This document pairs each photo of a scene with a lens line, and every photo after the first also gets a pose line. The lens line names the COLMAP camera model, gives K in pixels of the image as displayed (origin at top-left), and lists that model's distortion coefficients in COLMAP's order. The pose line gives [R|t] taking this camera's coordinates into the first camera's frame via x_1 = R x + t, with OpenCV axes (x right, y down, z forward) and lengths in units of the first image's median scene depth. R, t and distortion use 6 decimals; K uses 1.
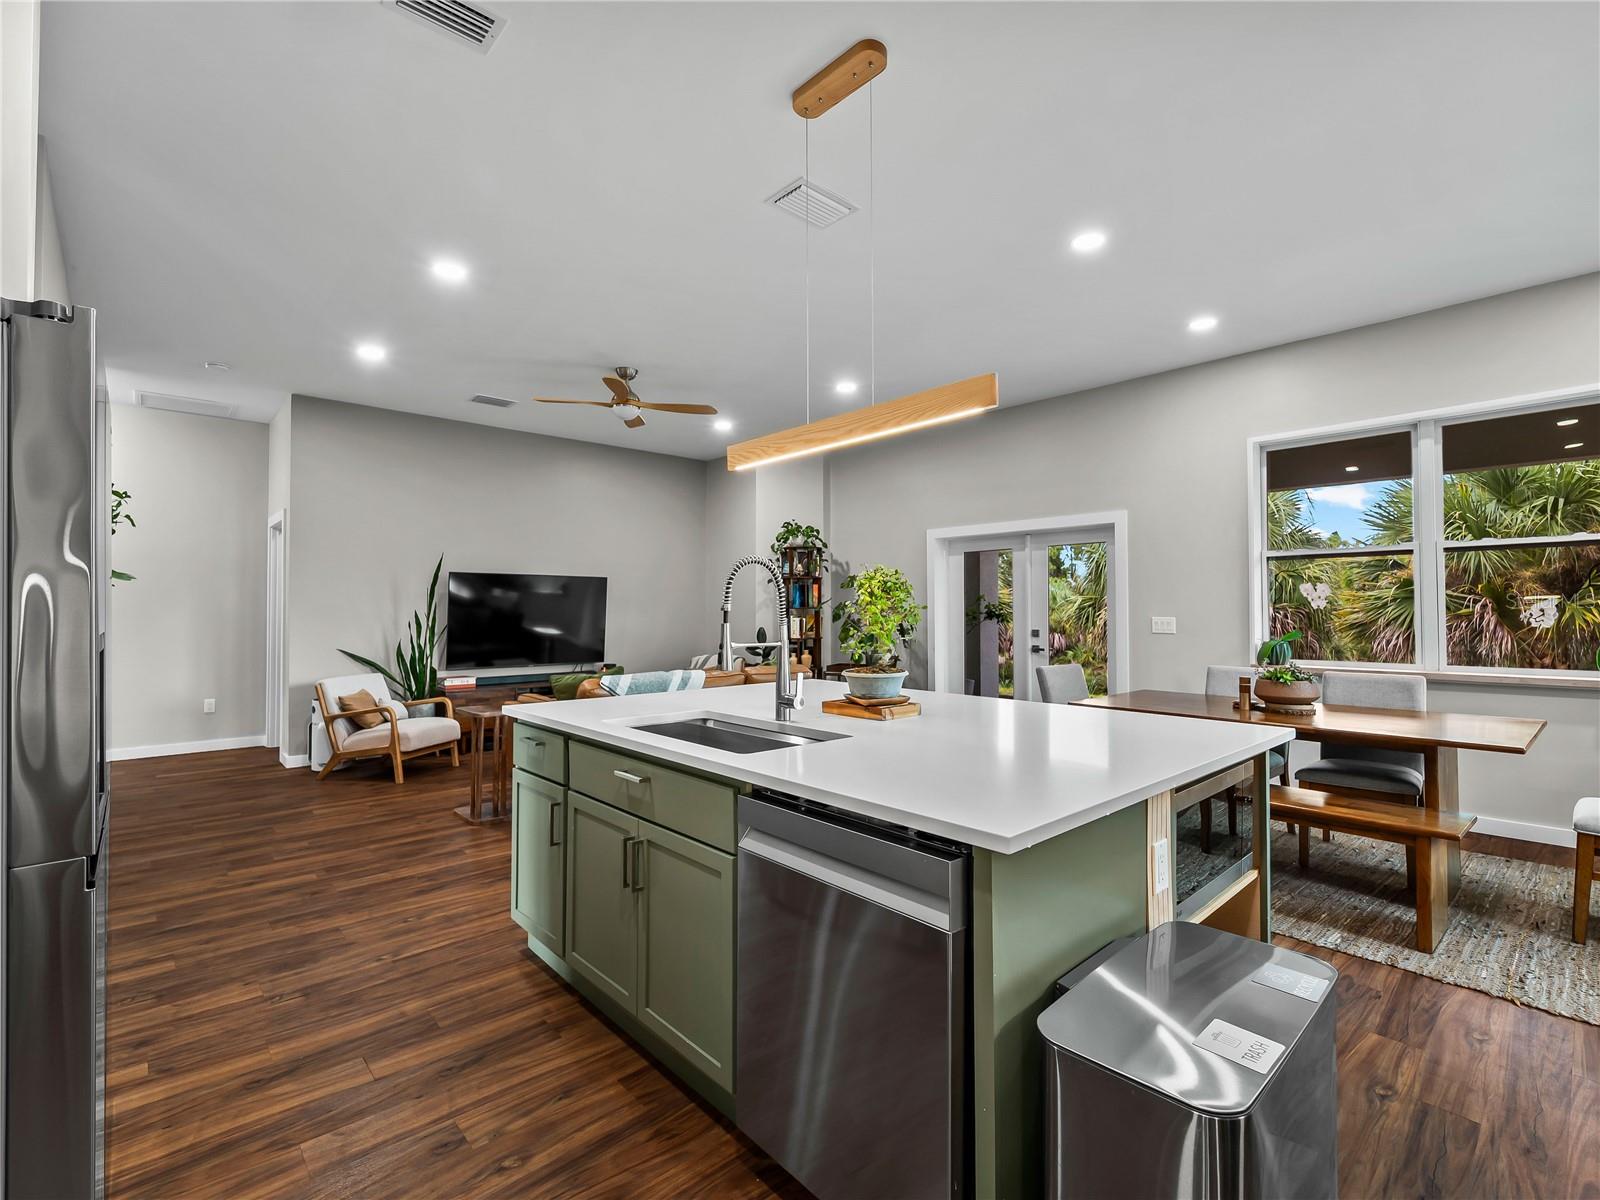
lens RADIAL K [[740.2, 0, 799.4], [0, 740.2, 635.4], [0, 0, 1]] dist [-0.000207, 0.000039]
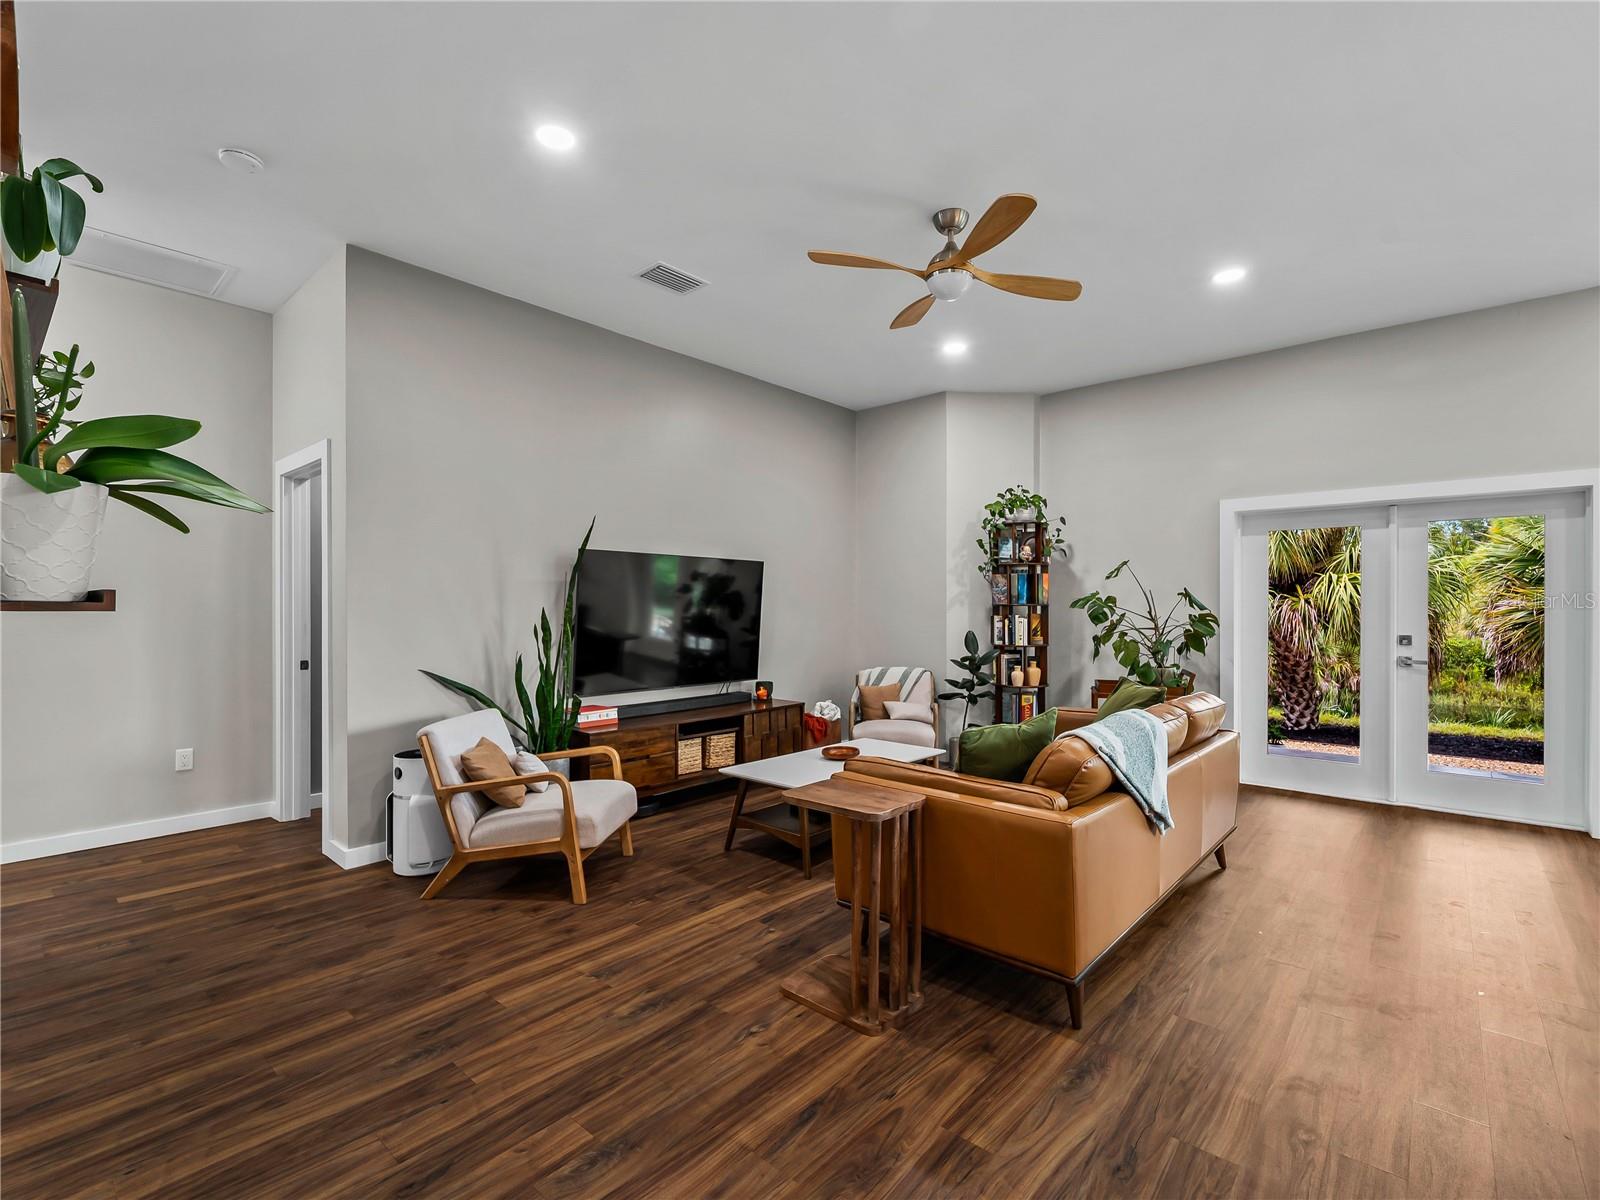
lens RADIAL K [[737.7, 0, 800.1], [0, 737.7, 645.7], [0, 0, 1]] dist [-0.001520, -0.000120]
pose [[0.994101, -0.003661, 0.108393, -0.362471], [0.001686, 0.999831, 0.018302, -0.012102], [-0.108442, -0.018012, 0.993940, 0.341090]]
